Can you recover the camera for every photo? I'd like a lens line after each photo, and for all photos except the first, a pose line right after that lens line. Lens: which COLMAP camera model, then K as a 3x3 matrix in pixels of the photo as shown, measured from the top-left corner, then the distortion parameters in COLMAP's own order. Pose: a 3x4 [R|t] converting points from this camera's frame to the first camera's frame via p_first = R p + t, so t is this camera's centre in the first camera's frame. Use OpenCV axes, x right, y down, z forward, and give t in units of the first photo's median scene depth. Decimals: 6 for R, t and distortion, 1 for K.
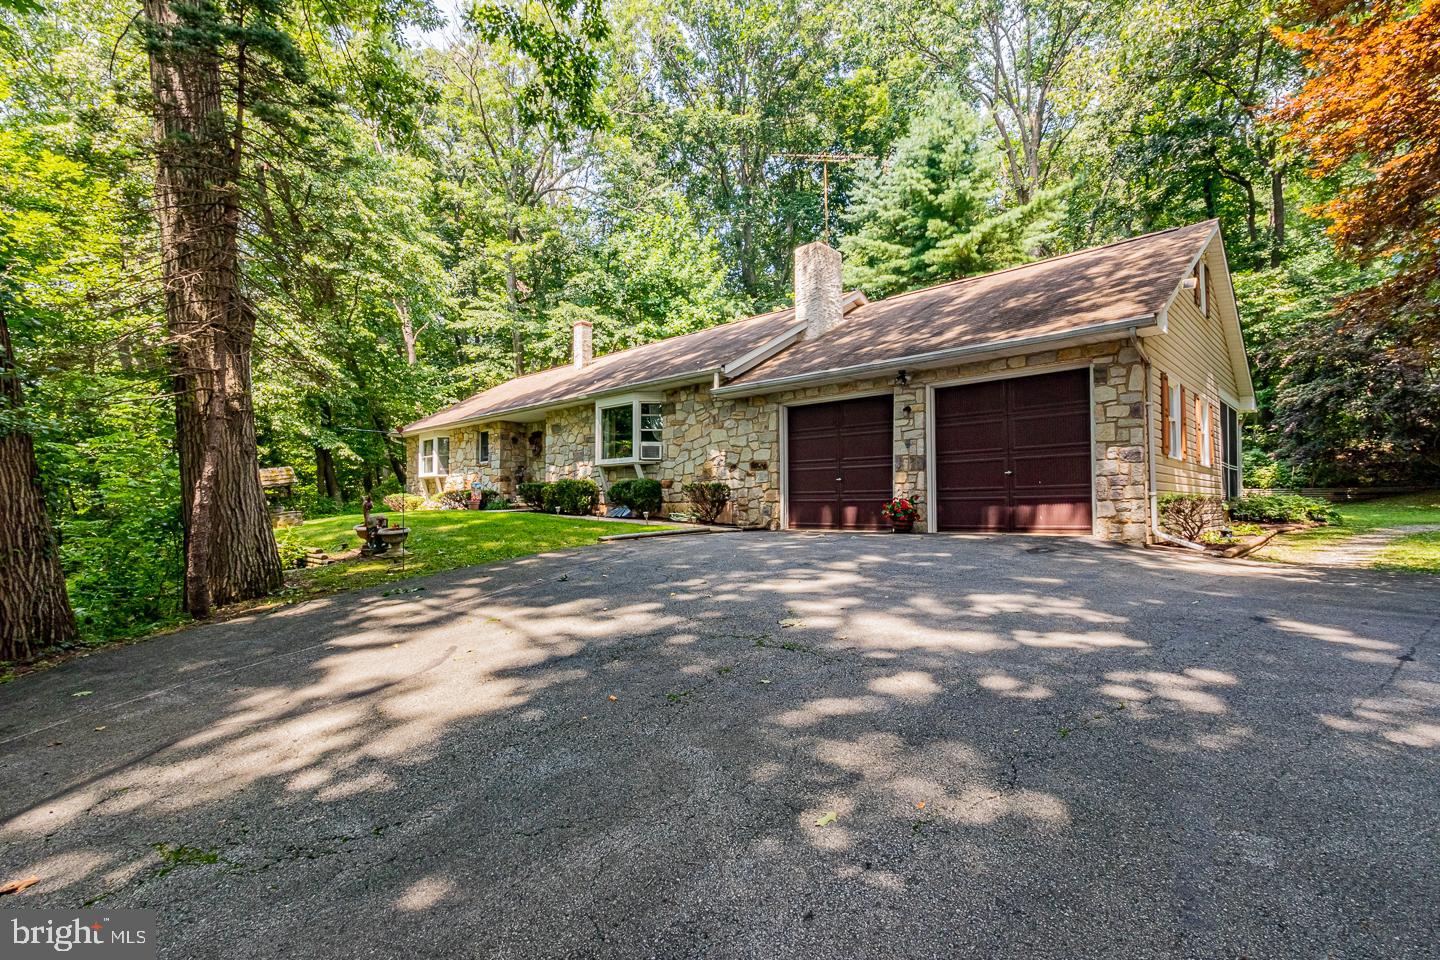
lens RADIAL K [[666.8, 0, 694.8], [0, 666.8, 465.4], [0, 0, 1]] dist [-0.000989, -0.000174]
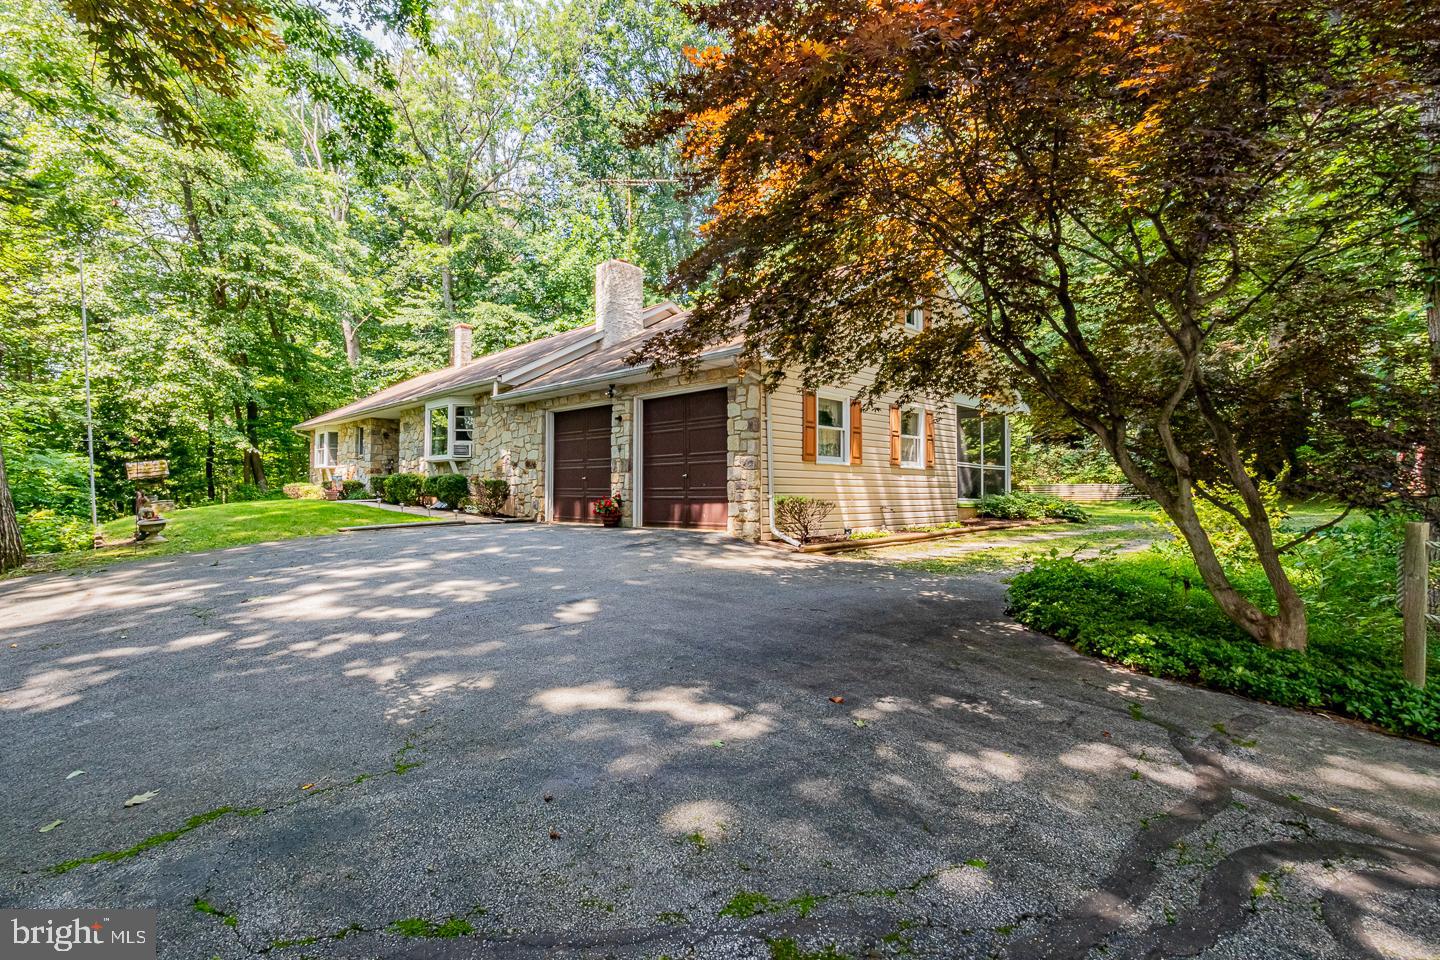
lens RADIAL K [[688.6, 0, 720.6], [0, 688.6, 442.9], [0, 0, 1]] dist [0.004091, -0.000011]
pose [[0.998923, 0.004171, -0.046207, 0.351667], [-0.004442, 0.999974, -0.005760, -0.023178], [0.046182, 0.005959, 0.998915, -0.109155]]
